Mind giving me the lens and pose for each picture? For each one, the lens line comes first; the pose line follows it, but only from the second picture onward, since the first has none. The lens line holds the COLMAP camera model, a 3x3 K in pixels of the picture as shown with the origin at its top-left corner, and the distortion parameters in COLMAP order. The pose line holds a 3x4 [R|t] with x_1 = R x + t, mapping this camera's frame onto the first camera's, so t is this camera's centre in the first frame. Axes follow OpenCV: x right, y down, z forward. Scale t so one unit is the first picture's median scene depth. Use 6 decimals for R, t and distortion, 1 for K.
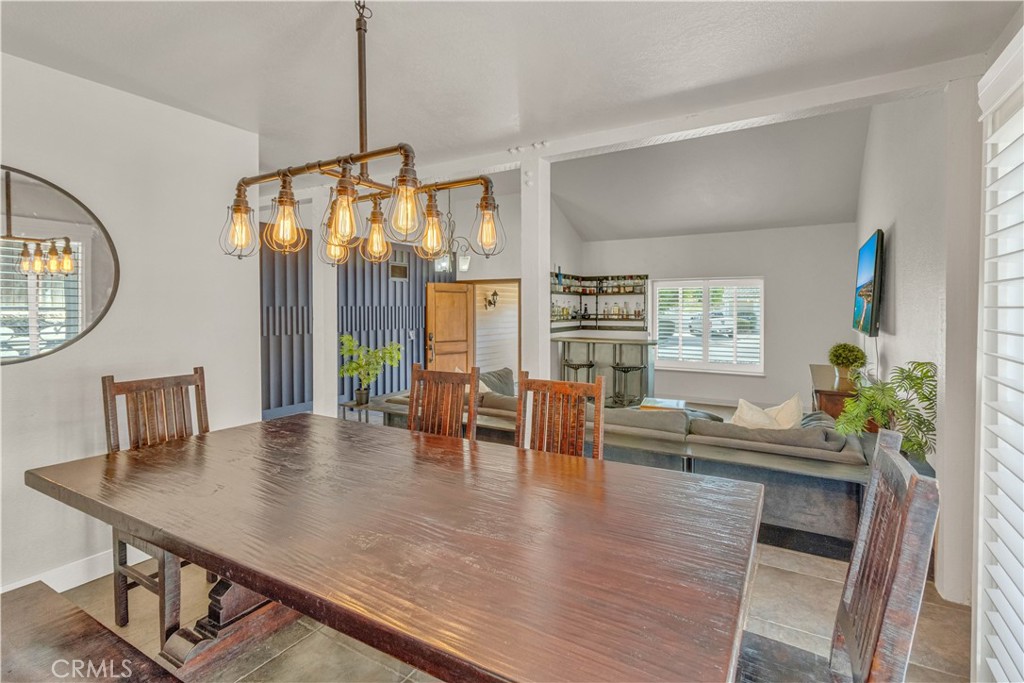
lens RADIAL K [[483.1, 0, 513.2], [0, 483.1, 324.9], [0, 0, 1]] dist [0.002117, 0.000445]
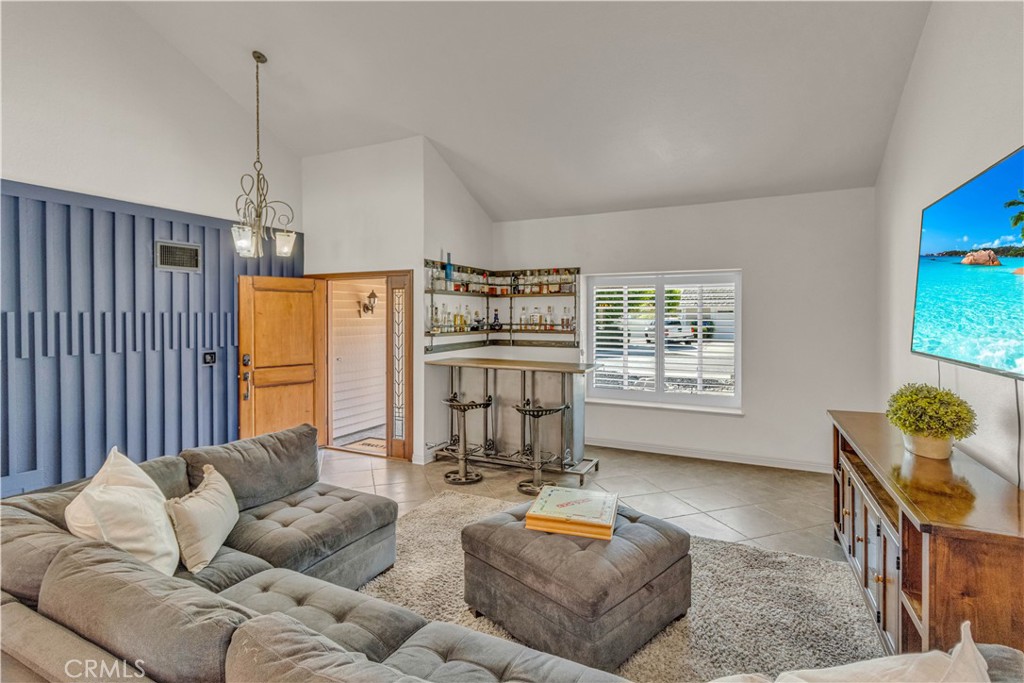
lens RADIAL K [[496.0, 0, 515.5], [0, 496.0, 323.5], [0, 0, 1]] dist [-0.000333, -0.000053]
pose [[0.995802, -0.002528, 0.091504, 0.117743], [0.004047, 0.999857, -0.016416, -0.010915], [-0.091449, 0.016717, 0.995669, 0.287686]]
